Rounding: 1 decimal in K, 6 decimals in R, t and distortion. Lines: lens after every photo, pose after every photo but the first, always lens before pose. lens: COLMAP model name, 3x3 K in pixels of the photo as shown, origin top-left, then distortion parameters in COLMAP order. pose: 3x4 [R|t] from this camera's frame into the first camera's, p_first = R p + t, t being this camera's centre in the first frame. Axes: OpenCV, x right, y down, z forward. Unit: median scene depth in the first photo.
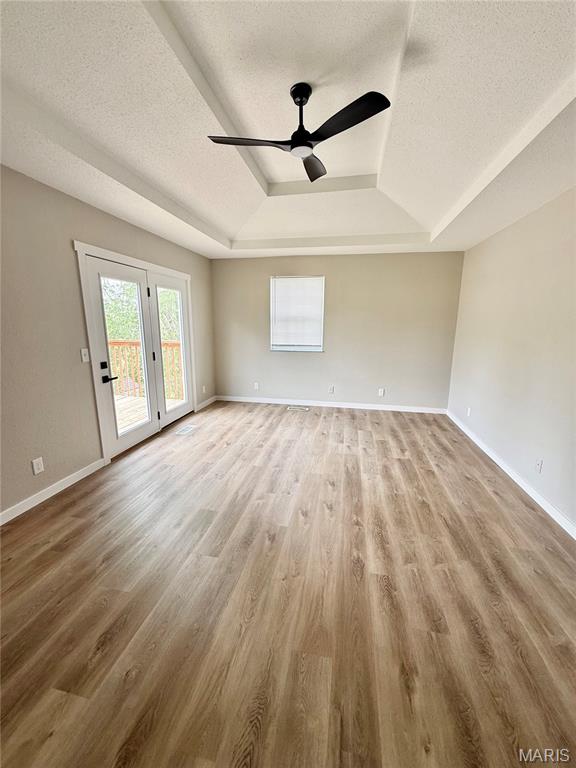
lens RADIAL K [[307.9, 0, 287.8], [0, 307.9, 384.6], [0, 0, 1]] dist [0.007766, -0.000048]
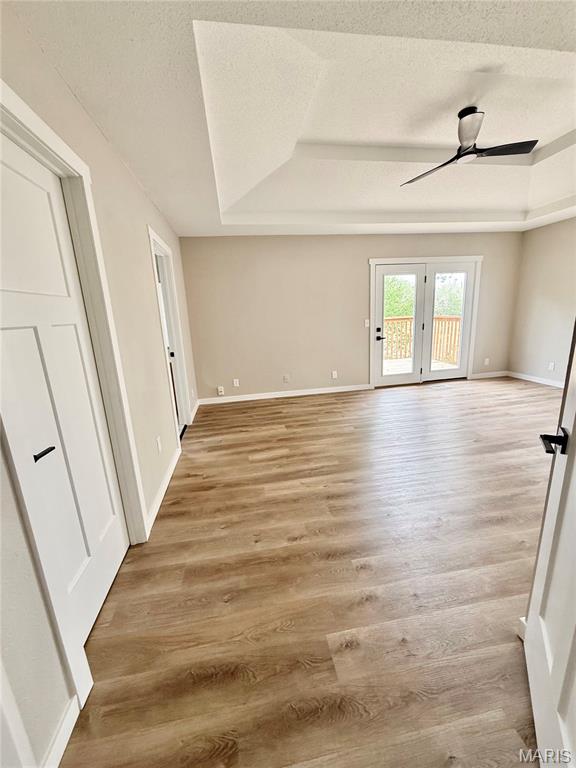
lens RADIAL K [[307.9, 0, 287.9], [0, 307.9, 385.2], [0, 0, 1]] dist [0.007766, -0.000048]
pose [[0.352031, 0.191886, -0.916108, 0.735065], [-0.134010, 0.979009, 0.153565, 0.036564], [0.926345, 0.068708, 0.370357, -0.051852]]
